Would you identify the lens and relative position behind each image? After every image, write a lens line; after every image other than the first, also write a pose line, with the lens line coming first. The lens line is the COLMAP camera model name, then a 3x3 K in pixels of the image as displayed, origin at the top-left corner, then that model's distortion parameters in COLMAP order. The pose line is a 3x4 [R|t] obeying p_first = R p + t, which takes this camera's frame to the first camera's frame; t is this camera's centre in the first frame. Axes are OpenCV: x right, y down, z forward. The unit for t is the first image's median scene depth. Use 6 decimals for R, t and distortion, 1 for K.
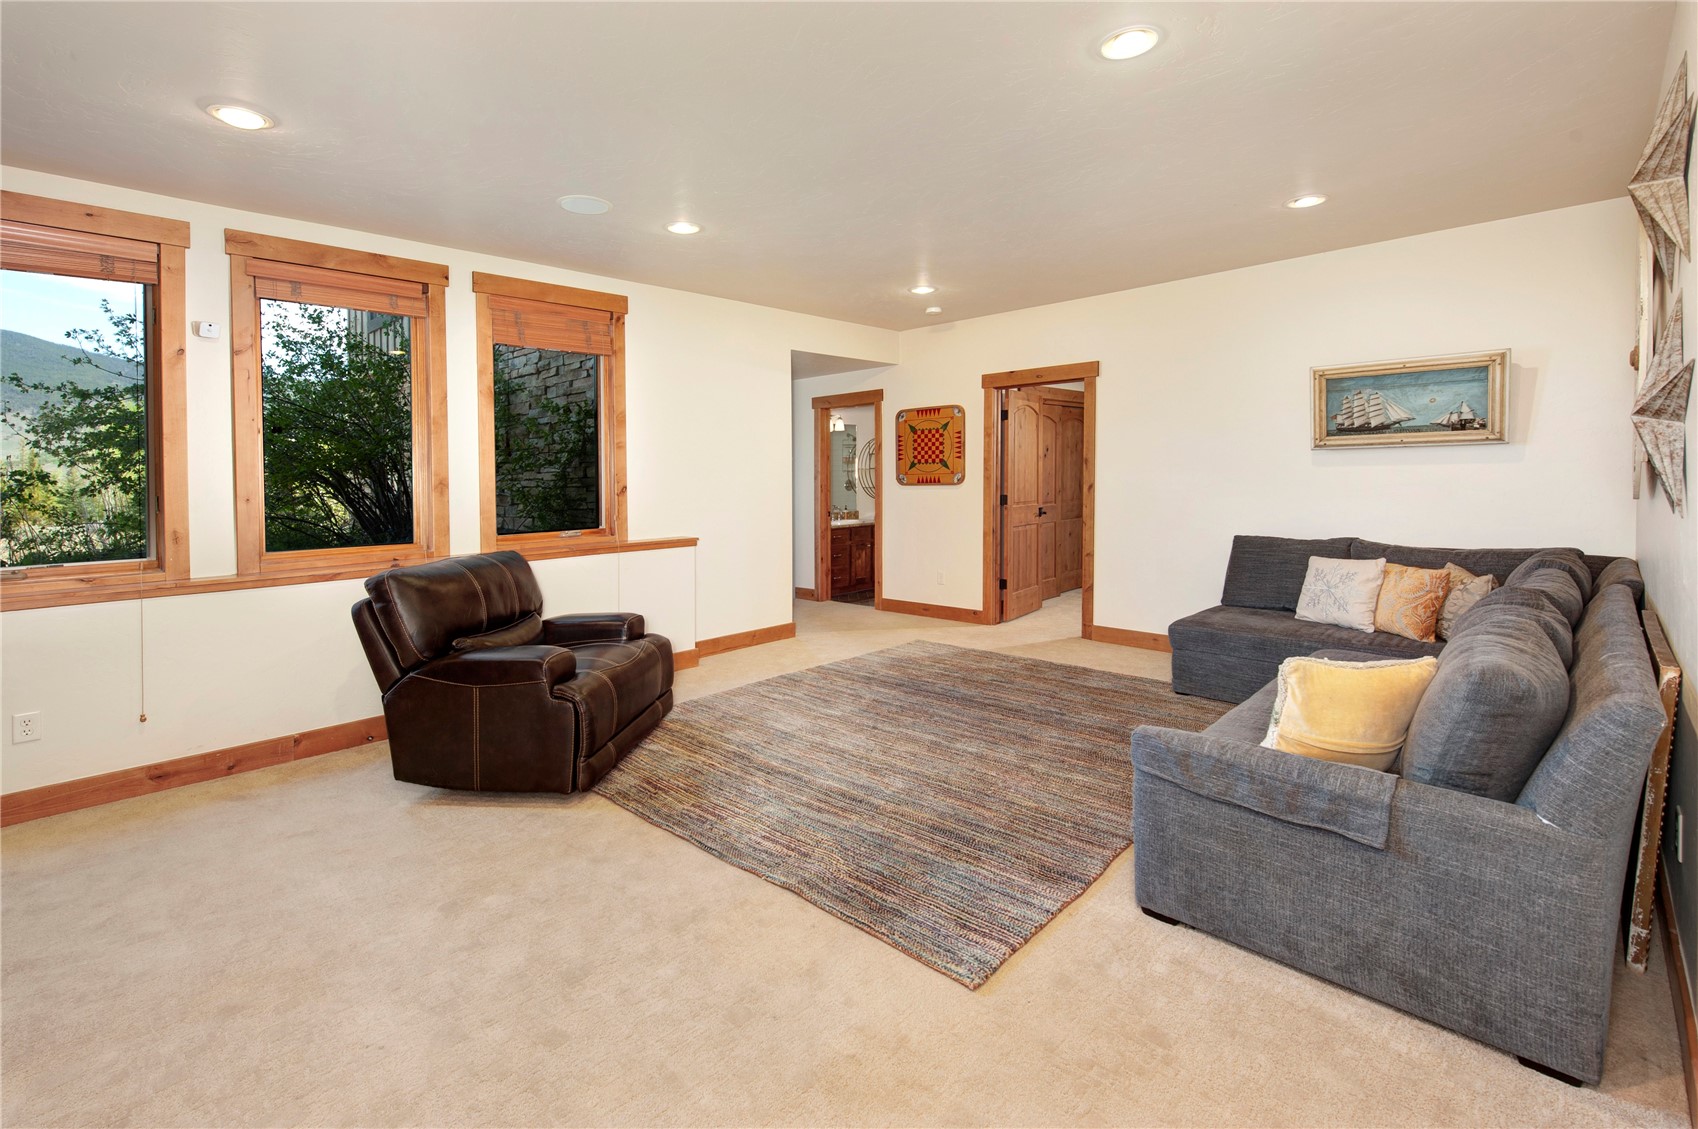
lens RADIAL K [[771.5, 0, 849.0], [0, 771.5, 564.5], [0, 0, 1]] dist [0.001211, 0.000059]
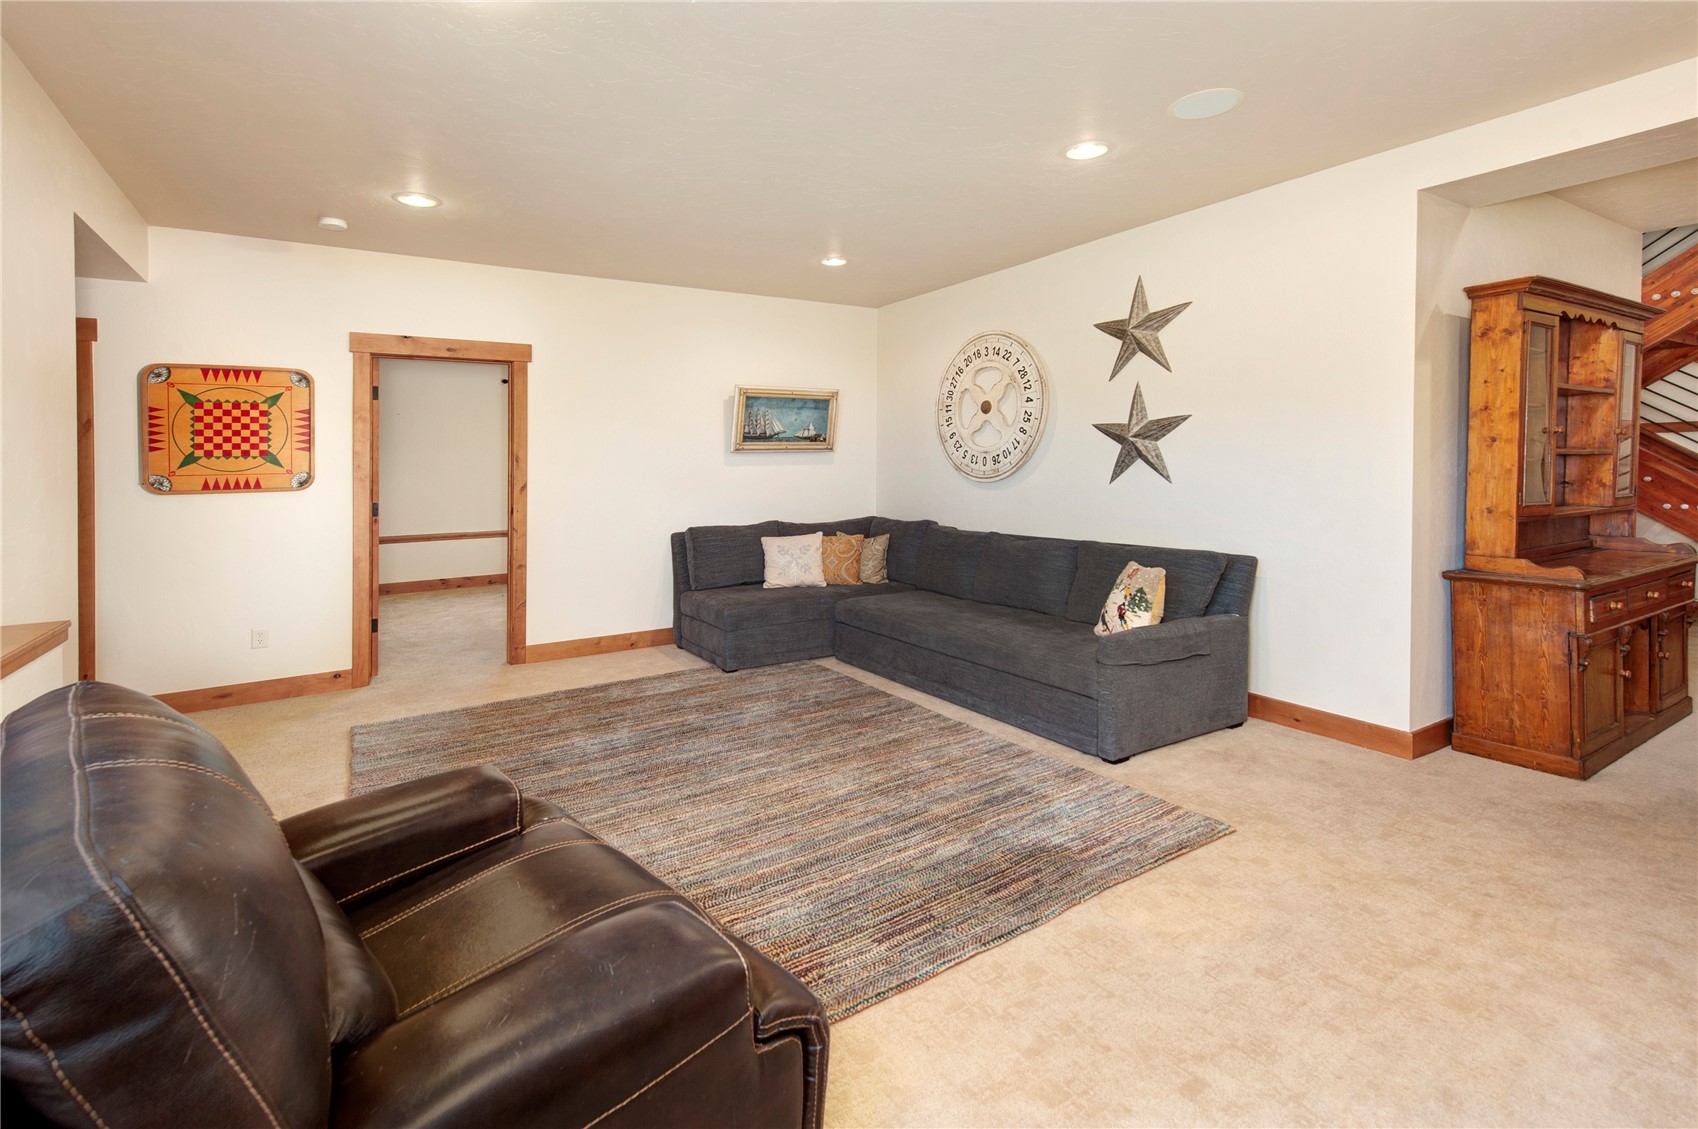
lens RADIAL K [[771.5, 0, 849.0], [0, 771.5, 564.5], [0, 0, 1]] dist [0.001211, 0.000059]
pose [[0.232369, -0.110912, 0.966283, -0.414327], [0.122622, 0.988891, 0.084019, -0.039261], [-0.964867, 0.098964, 0.243388, 0.401409]]
